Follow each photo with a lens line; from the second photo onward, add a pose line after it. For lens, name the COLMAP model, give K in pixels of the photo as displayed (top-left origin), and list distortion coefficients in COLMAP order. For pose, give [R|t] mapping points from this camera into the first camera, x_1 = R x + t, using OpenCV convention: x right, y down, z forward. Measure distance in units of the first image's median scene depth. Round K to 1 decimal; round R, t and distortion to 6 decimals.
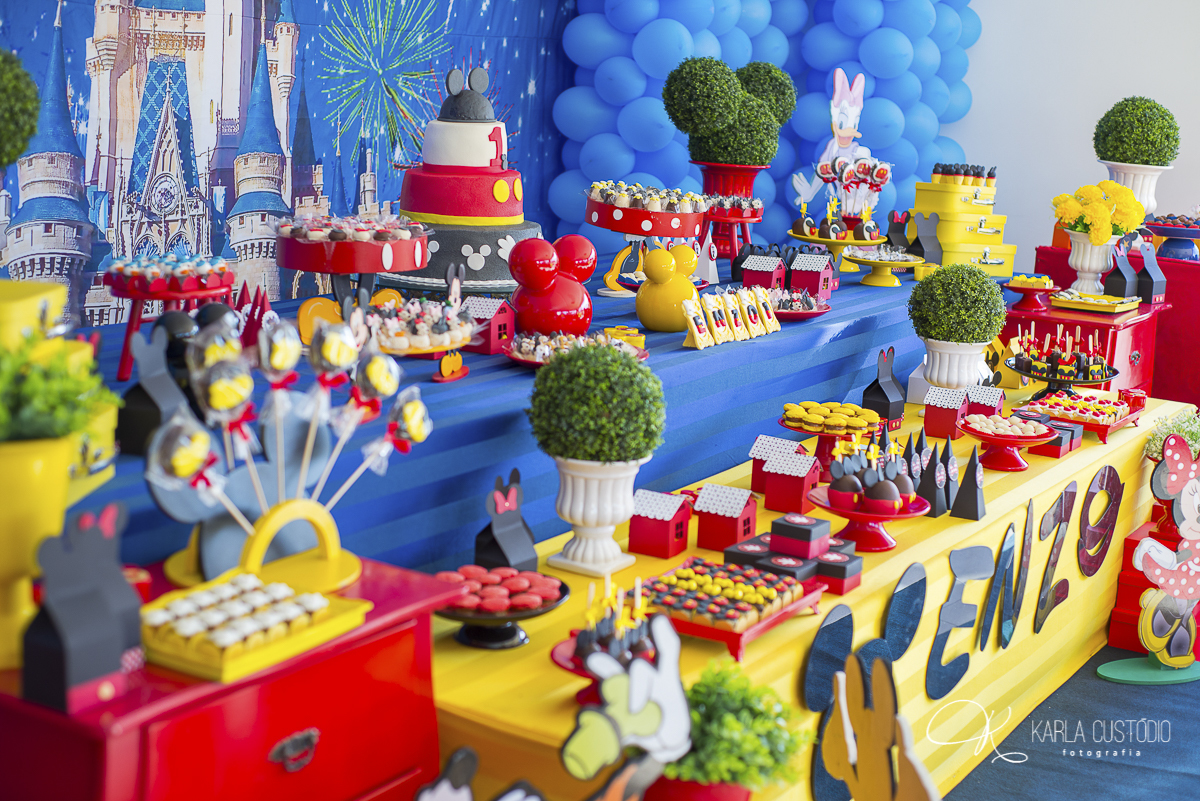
lens RADIAL K [[1707.3, 0, 600.0], [0, 1707.3, 400.5], [0, 0, 1]] dist [-0.037968, -0.055609]
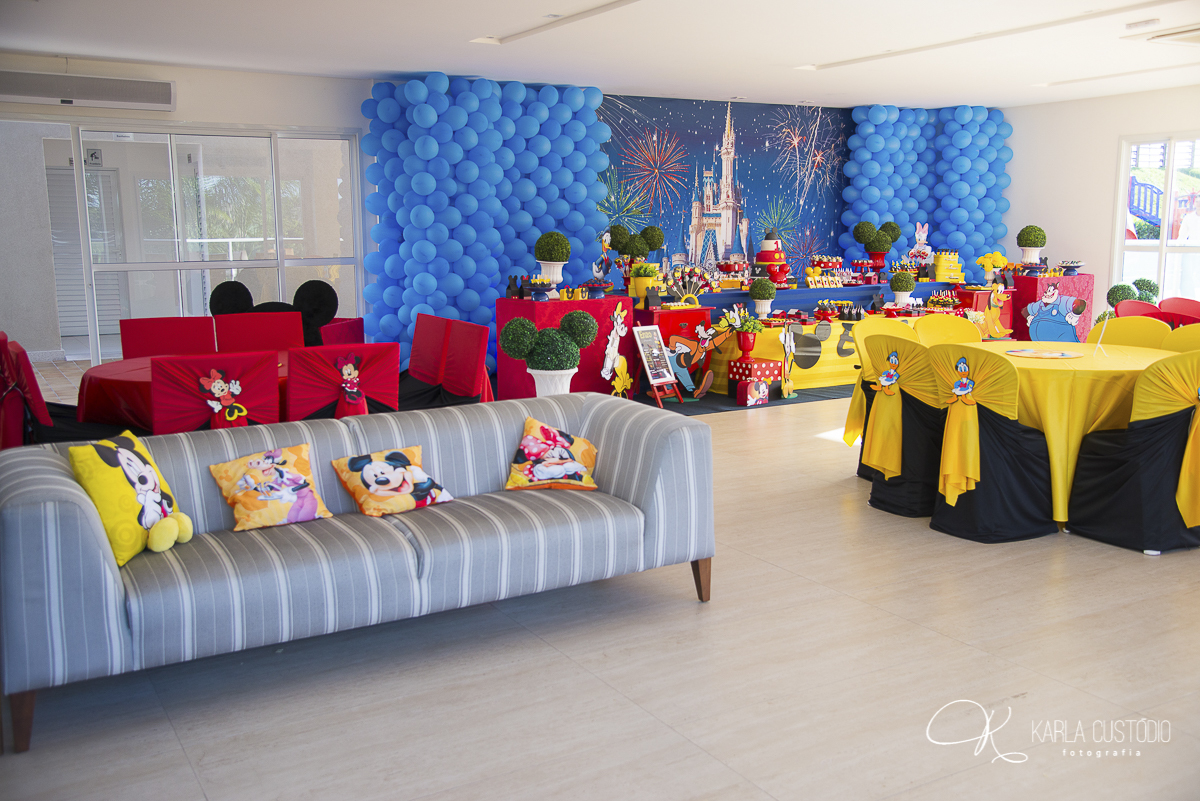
lens RADIAL K [[1059.9, 0, 600.0], [0, 1059.9, 400.5], [0, 0, 1]] dist [-0.001073, 0.000343]
pose [[0.889408, 0.016616, -0.456812, 0.668239], [-0.039109, 0.998441, -0.039829, 0.313176], [0.455438, 0.053290, 0.888671, -1.324991]]
